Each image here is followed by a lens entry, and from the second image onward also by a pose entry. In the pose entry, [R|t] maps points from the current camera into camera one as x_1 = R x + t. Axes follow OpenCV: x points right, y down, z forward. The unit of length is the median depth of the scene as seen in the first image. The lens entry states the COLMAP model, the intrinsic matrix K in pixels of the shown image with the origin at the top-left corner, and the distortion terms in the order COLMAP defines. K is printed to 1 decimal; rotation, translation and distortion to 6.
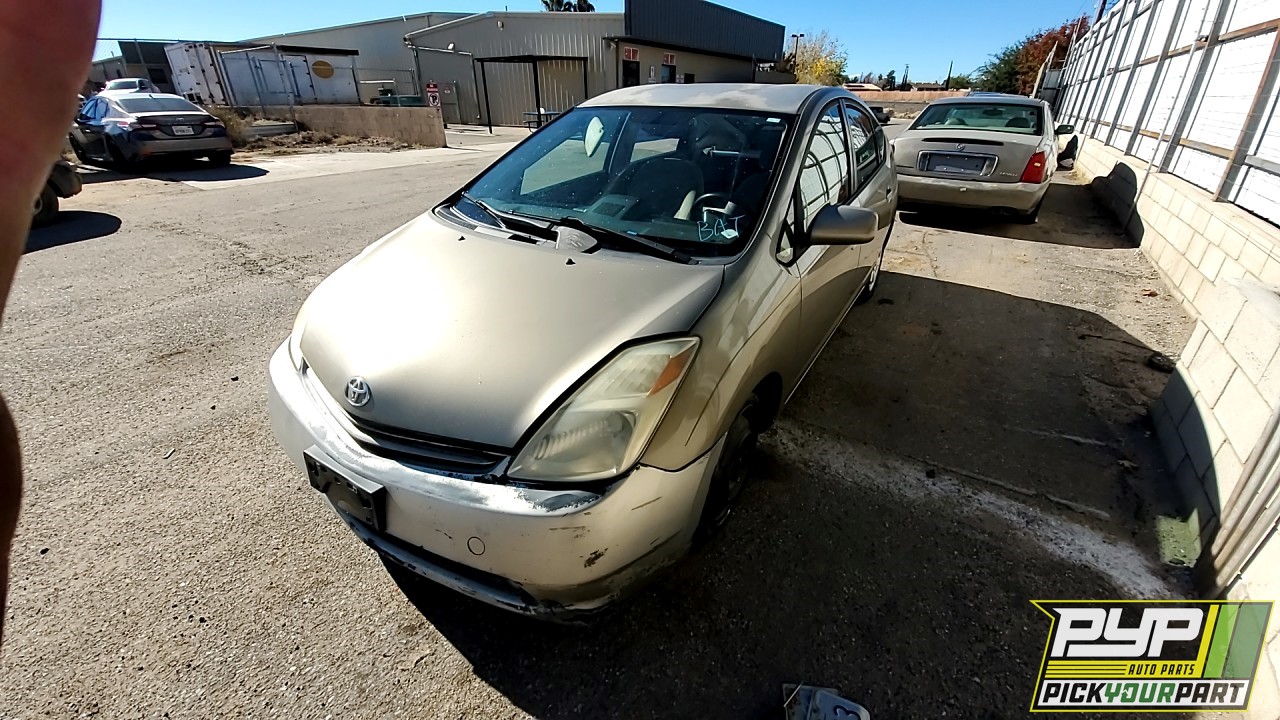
lens RADIAL K [[504.4, 0, 640.0], [0, 504.4, 360.0], [0, 0, 1]] dist [0.010388, -0.013198]
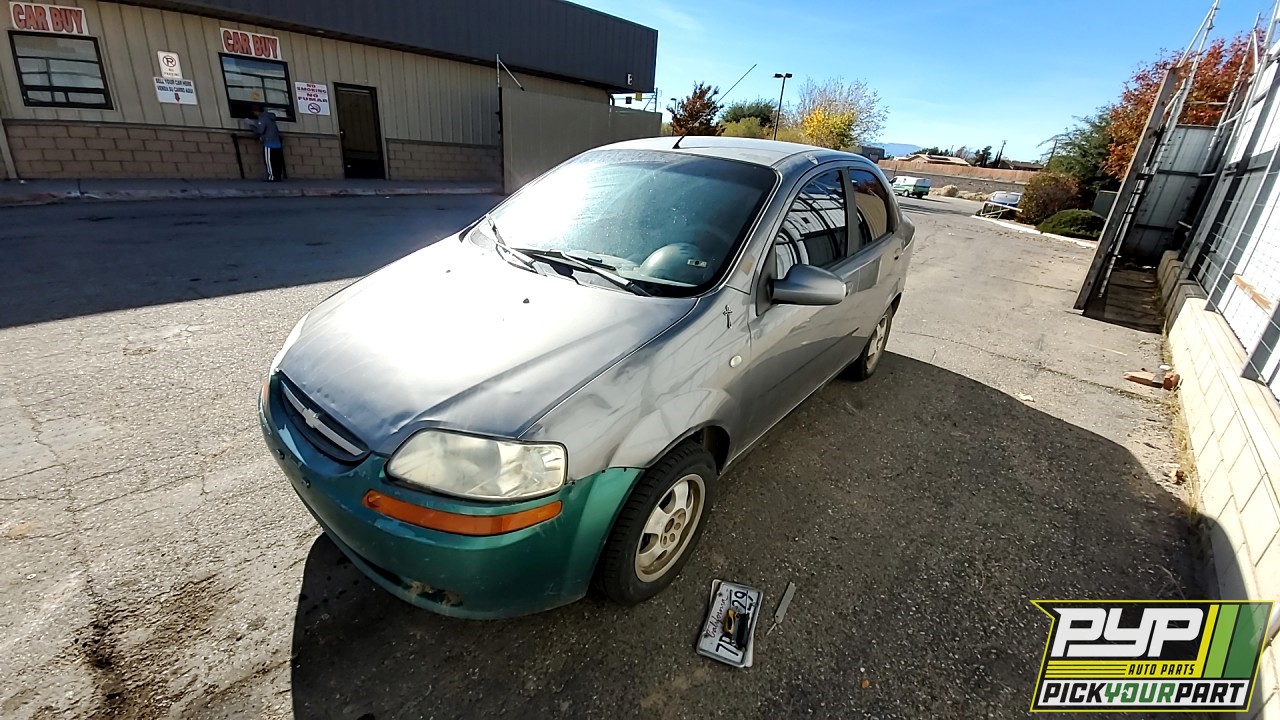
lens RADIAL K [[504.4, 0, 640.0], [0, 504.4, 360.0], [0, 0, 1]] dist [0.010388, -0.013198]
pose [[0.982881, 0.130720, -0.129836, 0.411353], [-0.141451, 0.986934, -0.077160, -0.267756], [0.118054, 0.094205, 0.988529, 0.504941]]
